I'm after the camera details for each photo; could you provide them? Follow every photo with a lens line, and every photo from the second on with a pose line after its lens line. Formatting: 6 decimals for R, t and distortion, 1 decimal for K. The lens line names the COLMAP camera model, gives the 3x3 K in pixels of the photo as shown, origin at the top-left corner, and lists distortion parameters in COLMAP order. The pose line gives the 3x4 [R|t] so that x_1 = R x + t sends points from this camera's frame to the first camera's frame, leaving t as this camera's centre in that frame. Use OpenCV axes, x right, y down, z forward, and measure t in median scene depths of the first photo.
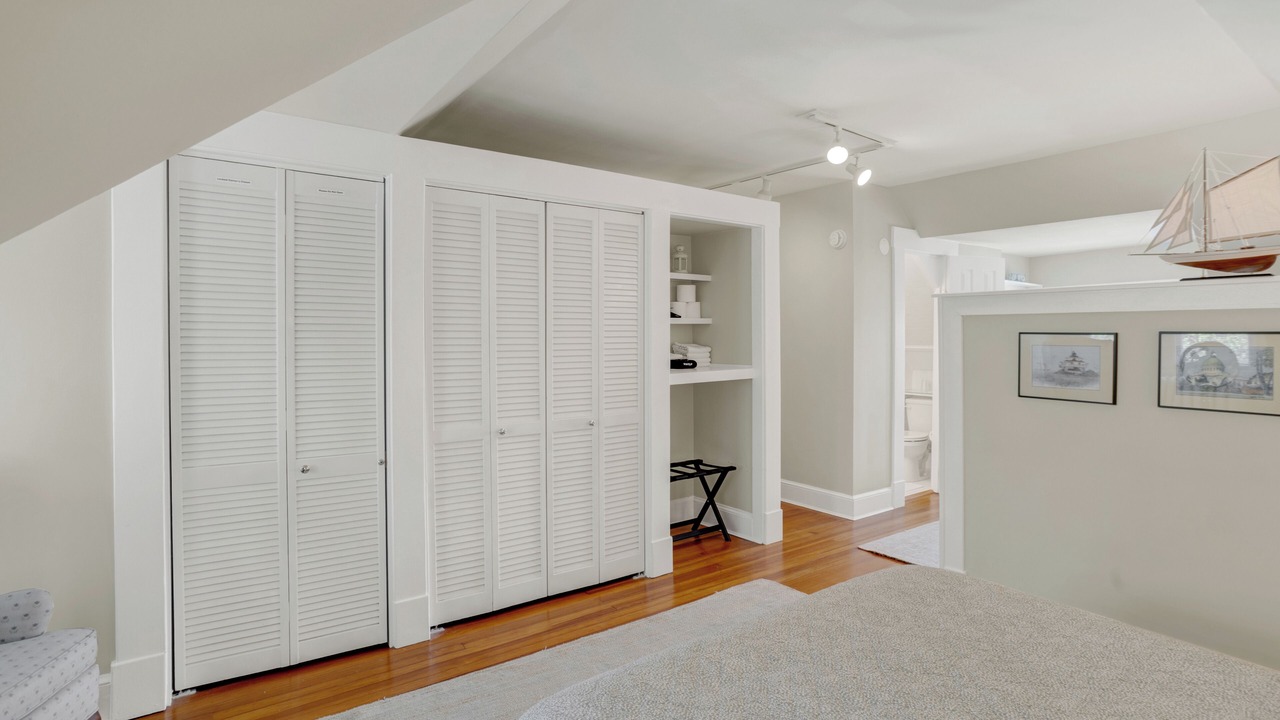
lens RADIAL K [[662.8, 0, 639.4], [0, 662.8, 352.3], [0, 0, 1]] dist [0.008316, 0.001788]
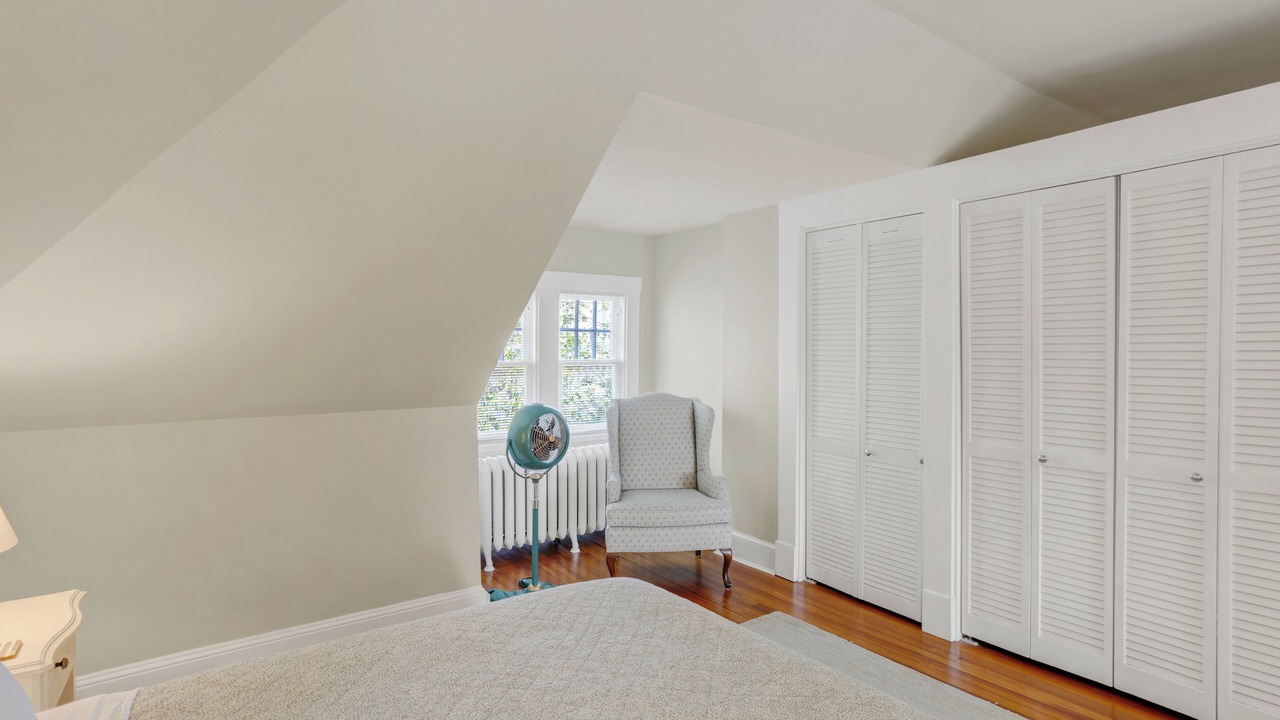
lens RADIAL K [[662.8, 0, 639.9], [0, 662.8, 358.0], [0, 0, 1]] dist [0.008316, 0.001788]
pose [[-0.003602, 0.015710, -0.999870, 0.691167], [-0.016791, 0.999735, 0.015769, -0.018137], [0.999853, 0.016846, -0.003337, 0.490863]]
